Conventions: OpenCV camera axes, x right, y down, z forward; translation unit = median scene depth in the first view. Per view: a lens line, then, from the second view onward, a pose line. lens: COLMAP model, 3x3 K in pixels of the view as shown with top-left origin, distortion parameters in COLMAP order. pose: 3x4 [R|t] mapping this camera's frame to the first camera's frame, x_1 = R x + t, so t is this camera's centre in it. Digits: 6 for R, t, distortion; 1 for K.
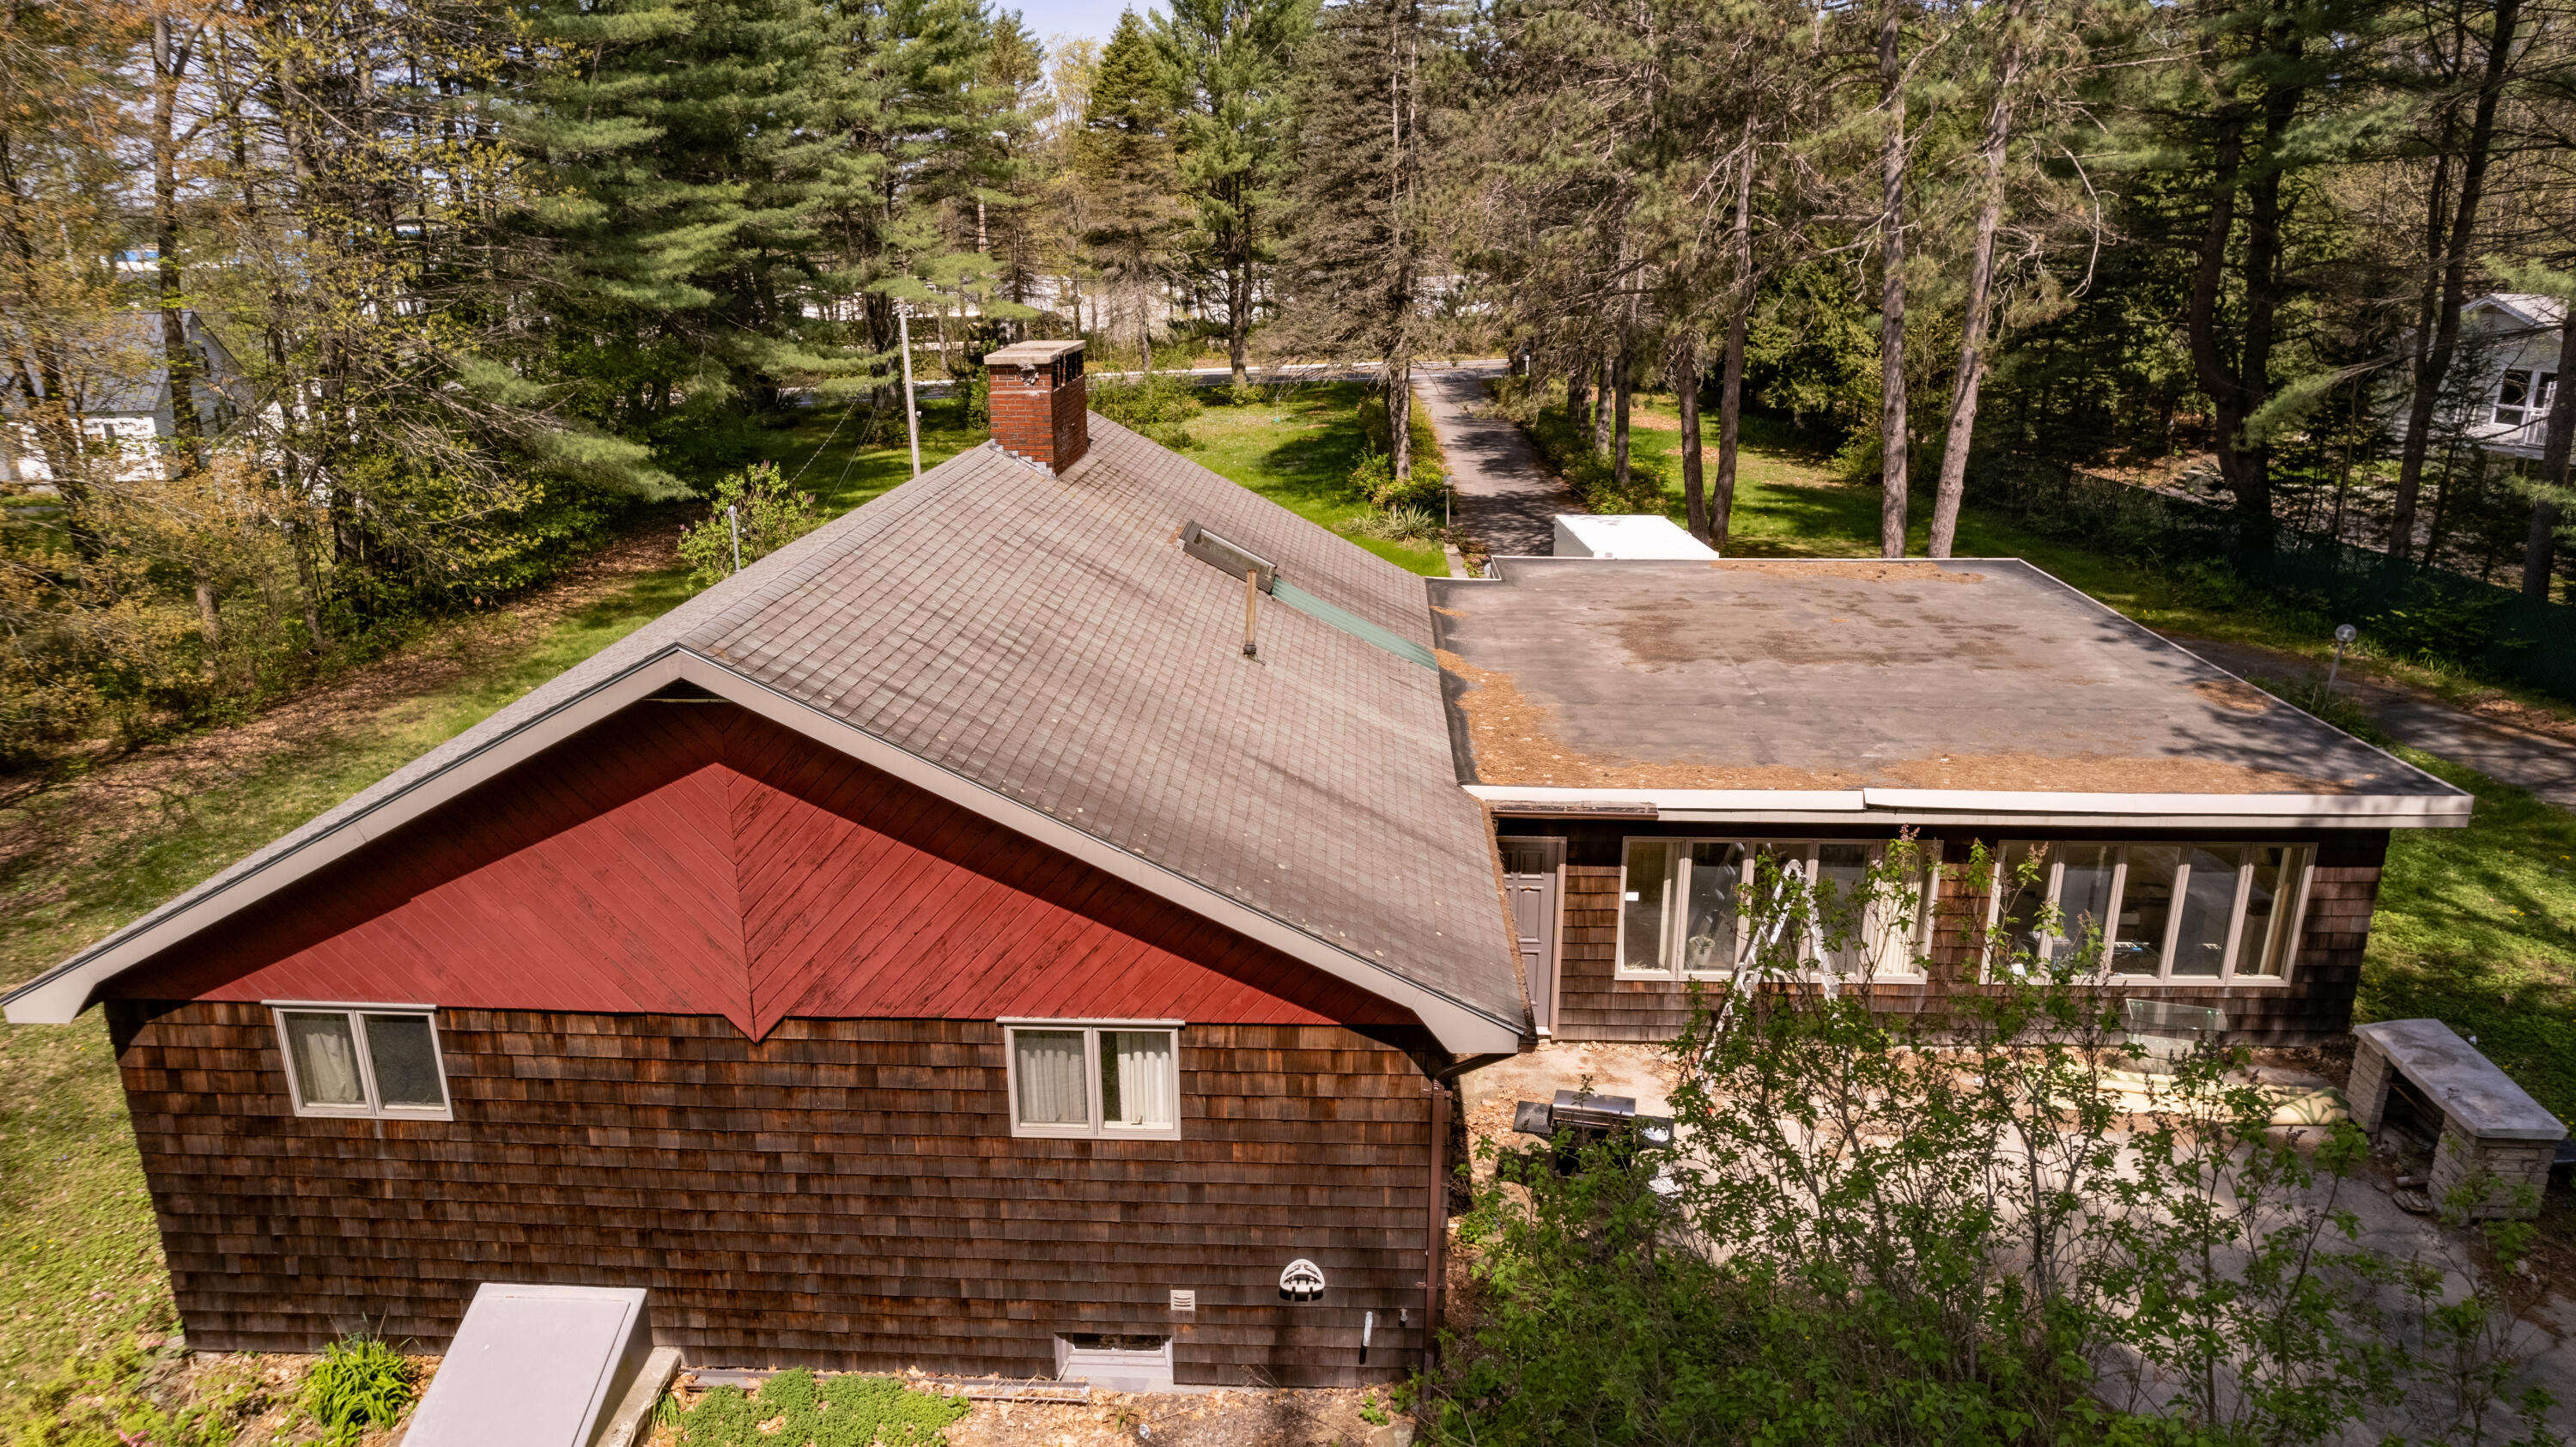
lens RADIAL K [[1665.3, 0, 1279.0], [0, 1665.3, 738.9], [0, 0, 1]] dist [-0.070974, 0.058552]
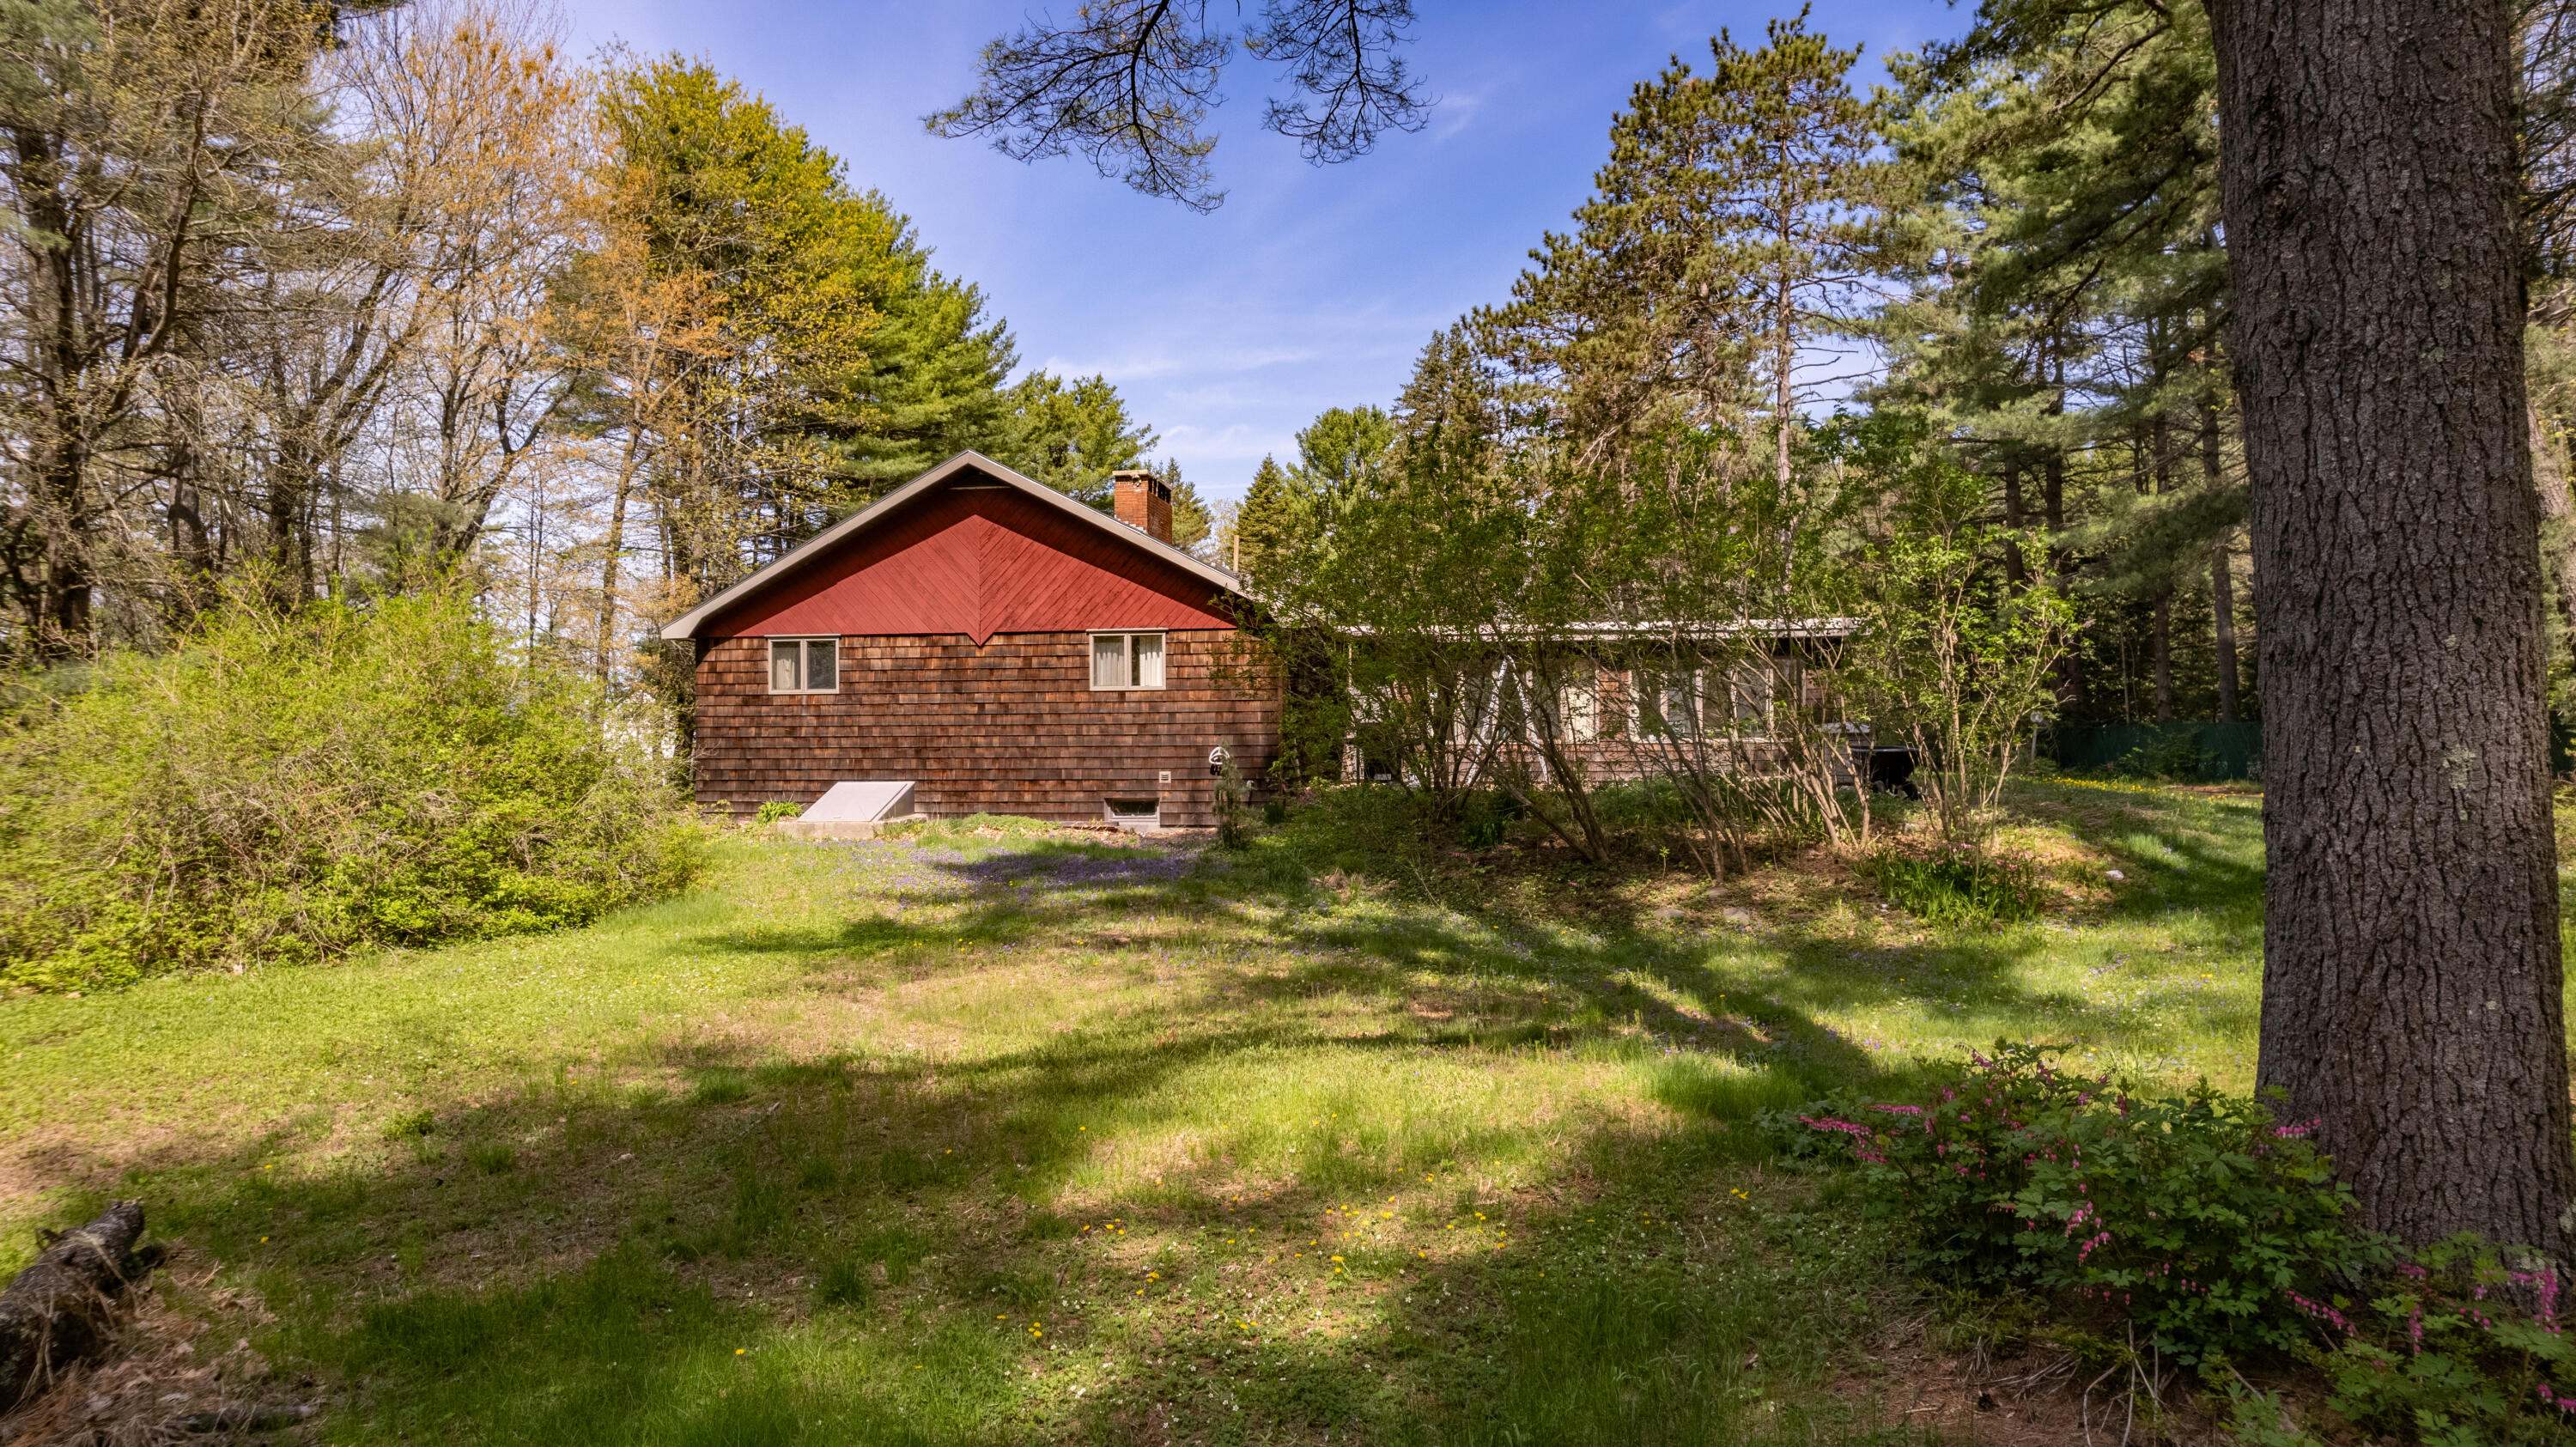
lens RADIAL K [[1665.3, 0, 1288.3], [0, 1665.3, 728.6], [0, 0, 1]] dist [-0.070974, 0.058552]
pose [[0.995276, -0.001027, -0.097079, 0.292978], [-0.028411, 0.953088, -0.301356, 0.882019], [0.092835, 0.302690, 0.948557, -0.979780]]
